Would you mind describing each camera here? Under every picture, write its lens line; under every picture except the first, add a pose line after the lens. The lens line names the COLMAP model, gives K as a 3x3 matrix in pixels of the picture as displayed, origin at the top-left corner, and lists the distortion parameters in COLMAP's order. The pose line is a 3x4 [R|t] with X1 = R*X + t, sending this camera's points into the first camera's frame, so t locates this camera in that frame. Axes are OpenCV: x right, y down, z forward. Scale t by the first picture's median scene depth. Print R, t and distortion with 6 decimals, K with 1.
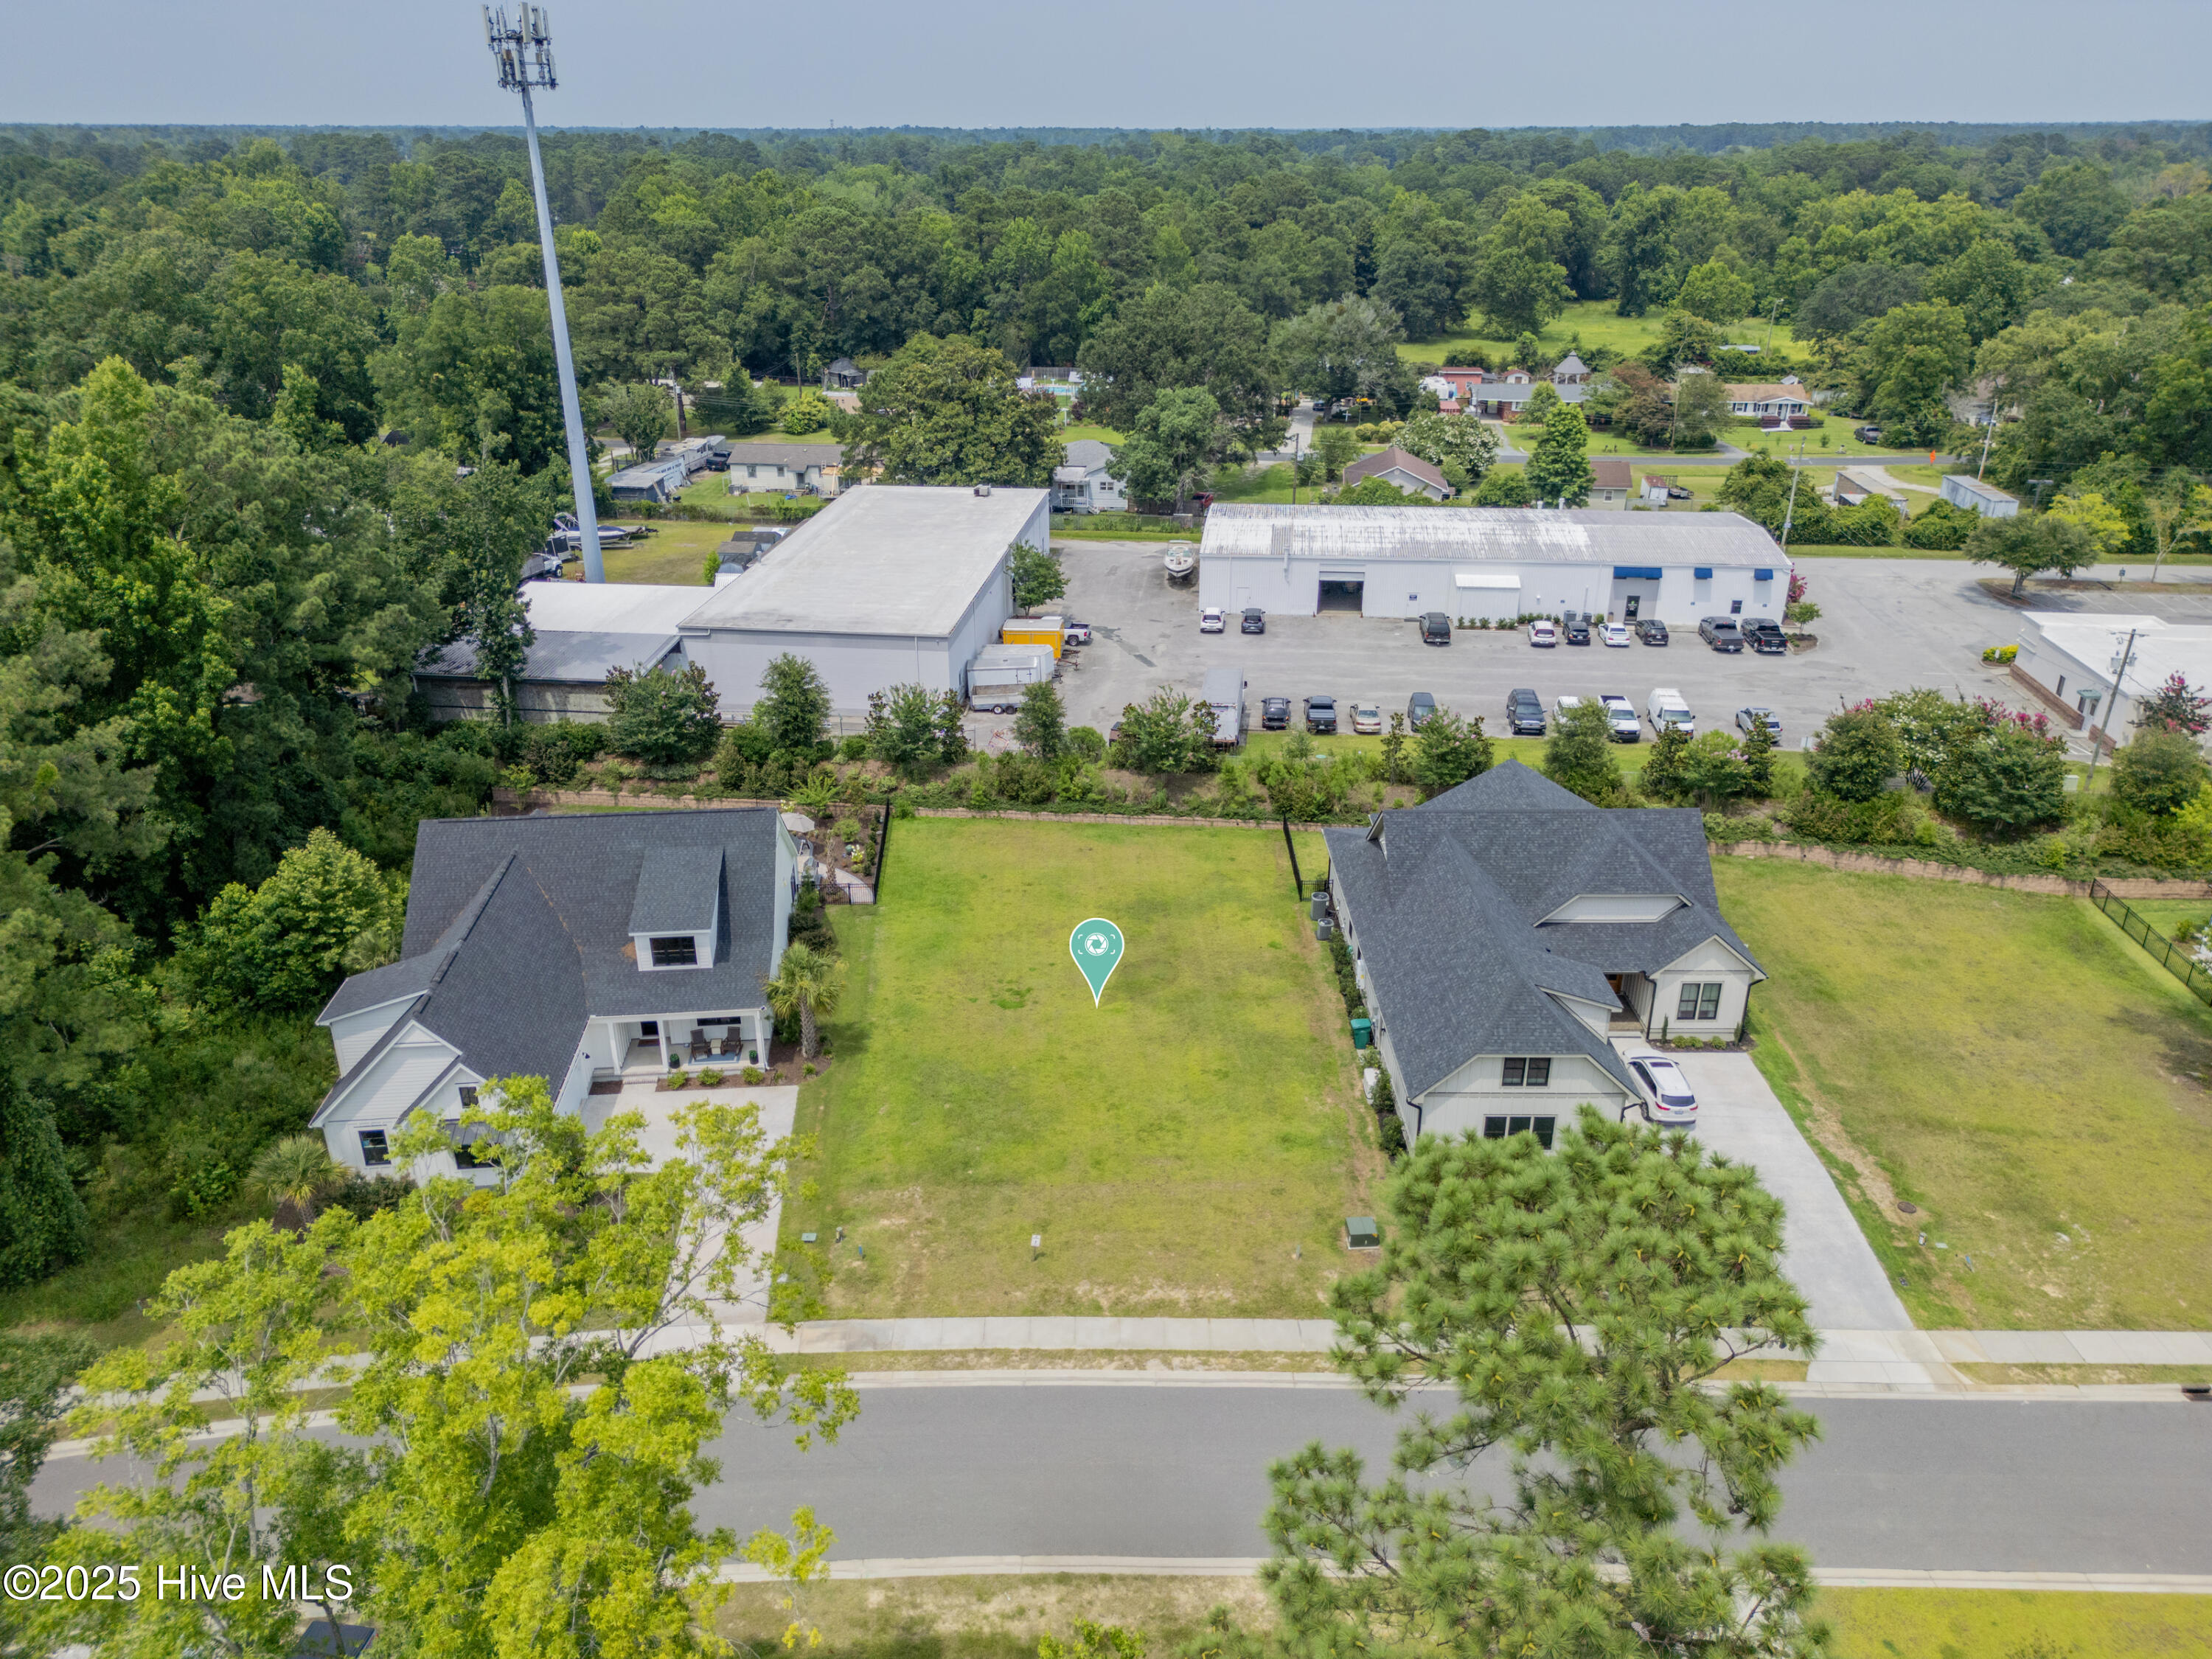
lens RADIAL K [[1556.8, 0, 1106.0], [0, 1556.8, 829.5], [0, 0, 1]] dist [0.081905, -0.099477]
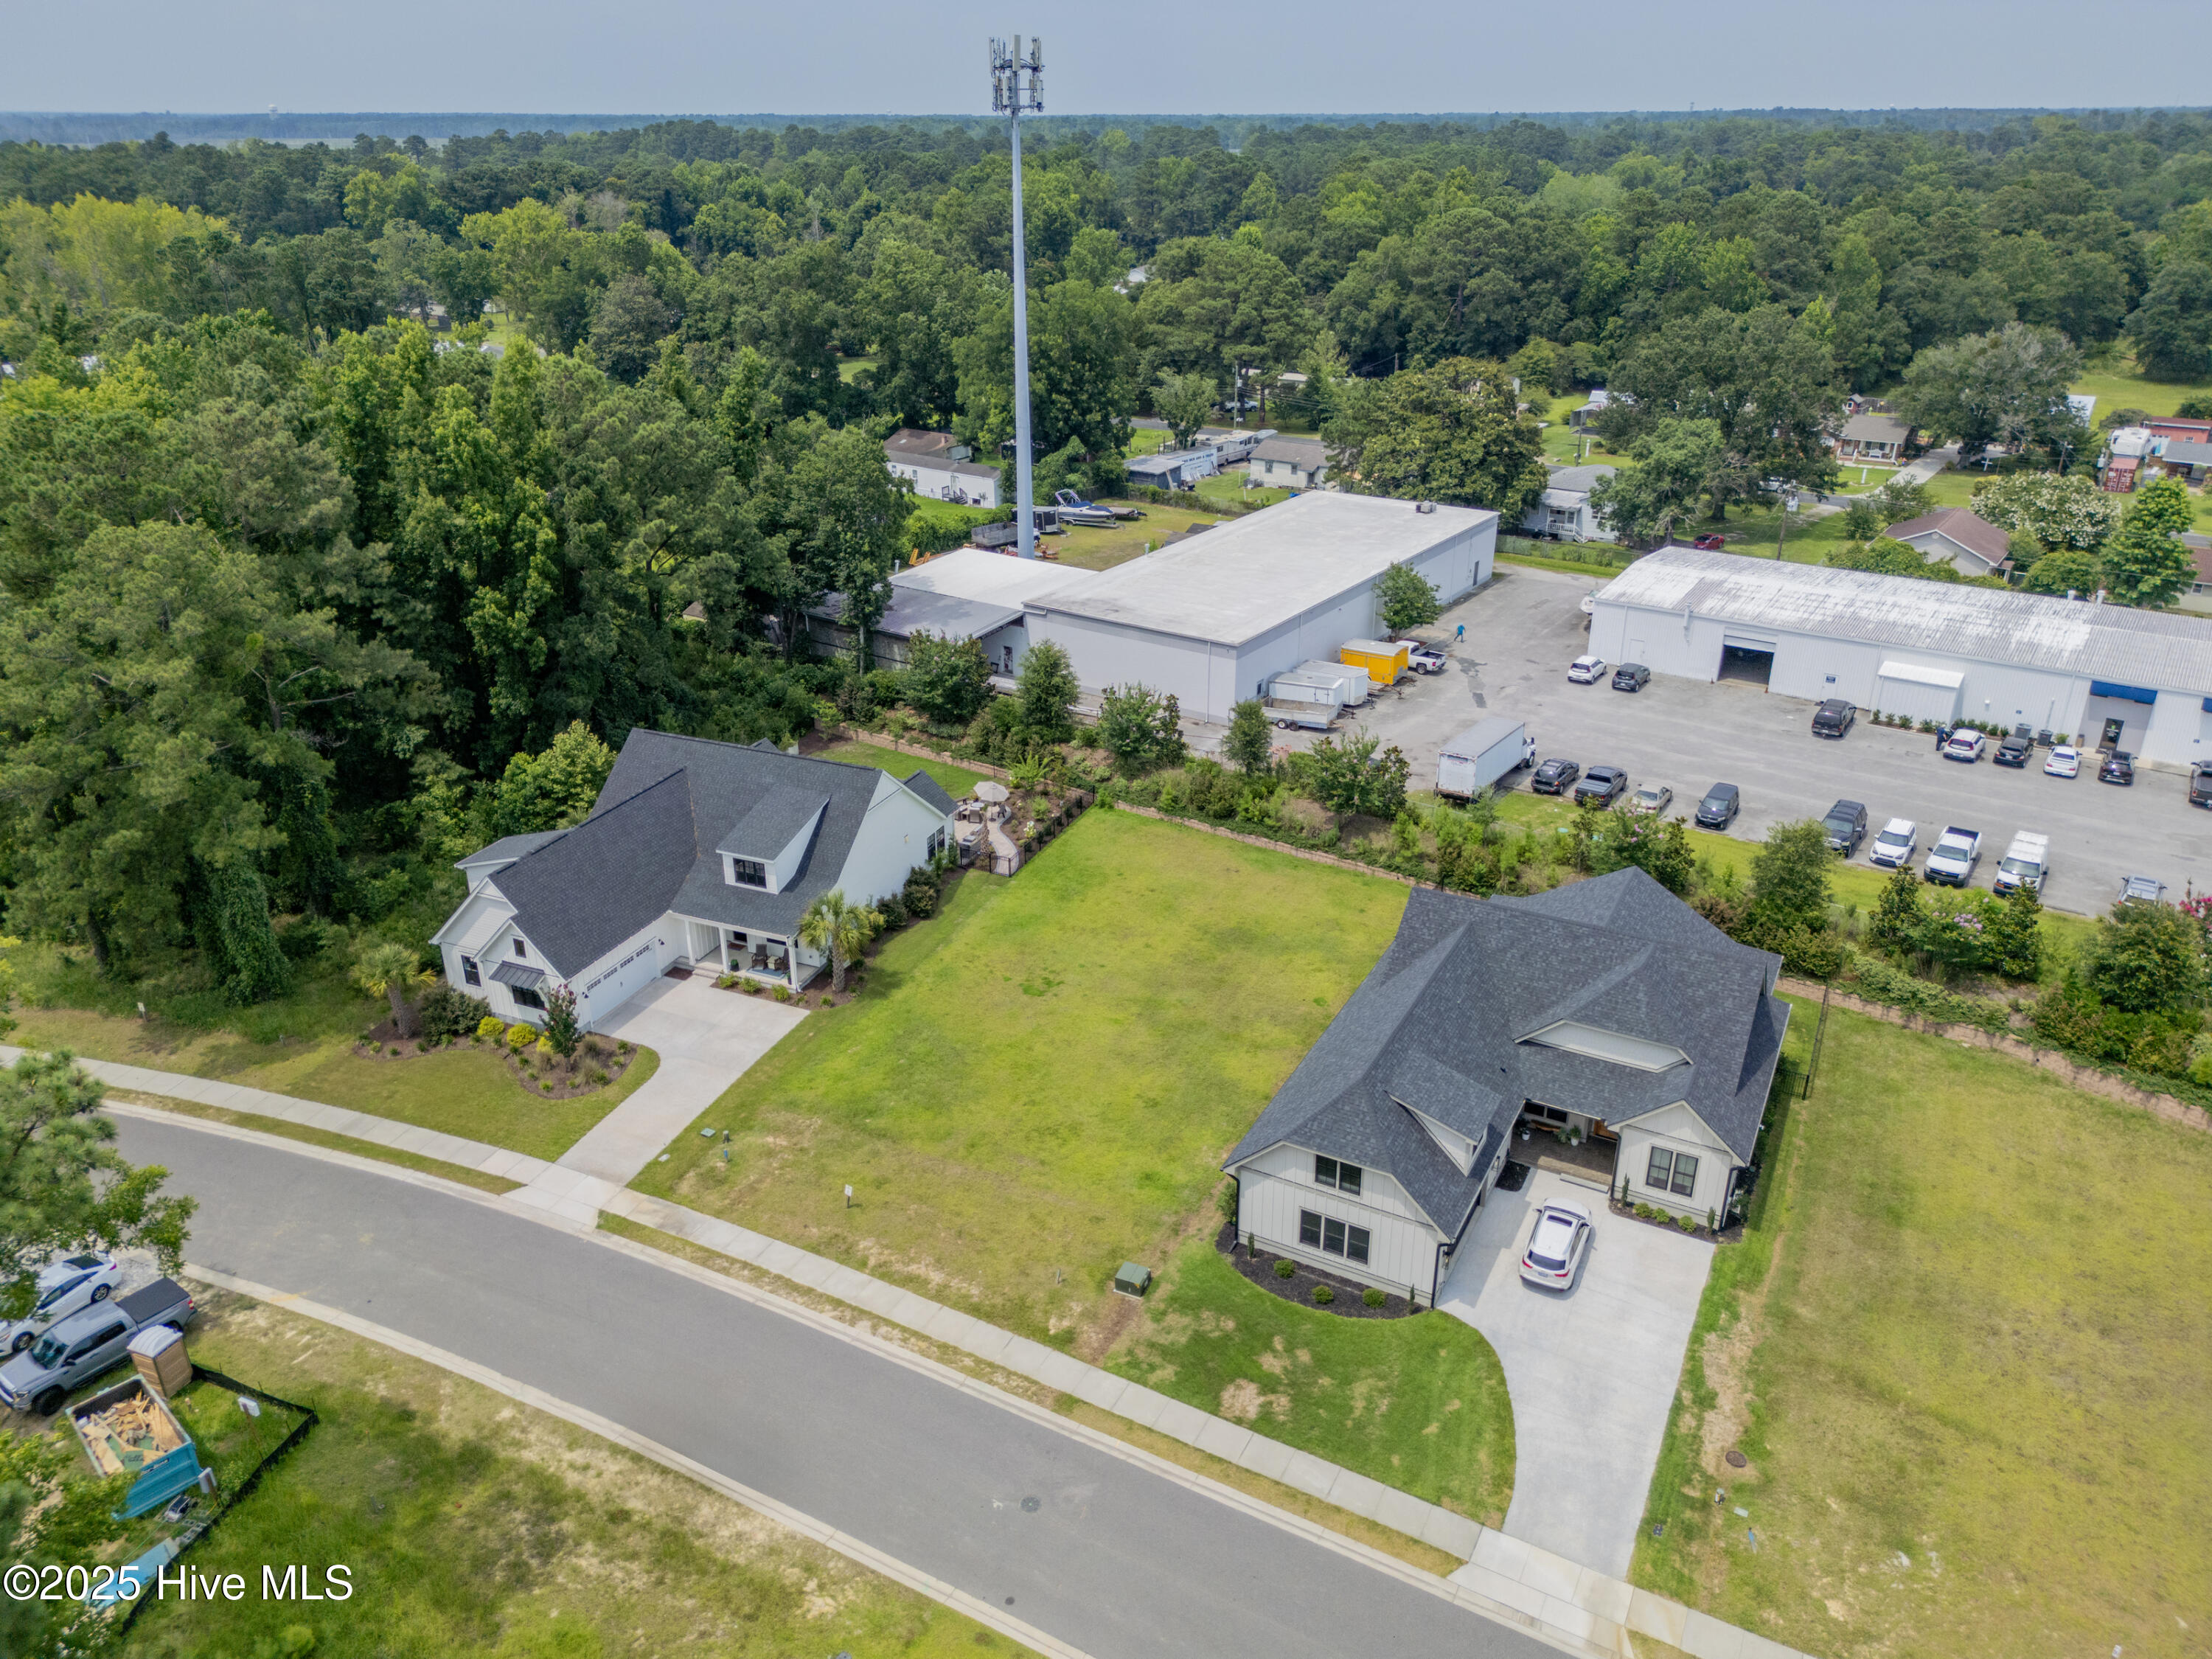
lens RADIAL K [[1556.8, 0, 1106.0], [0, 1556.8, 829.5], [0, 0, 1]] dist [0.081905, -0.099477]
pose [[0.881877, 0.194958, -0.429284, 0.331599], [-0.191626, 0.980118, 0.051461, -0.047814], [0.430782, 0.036880, 0.901702, 0.046028]]
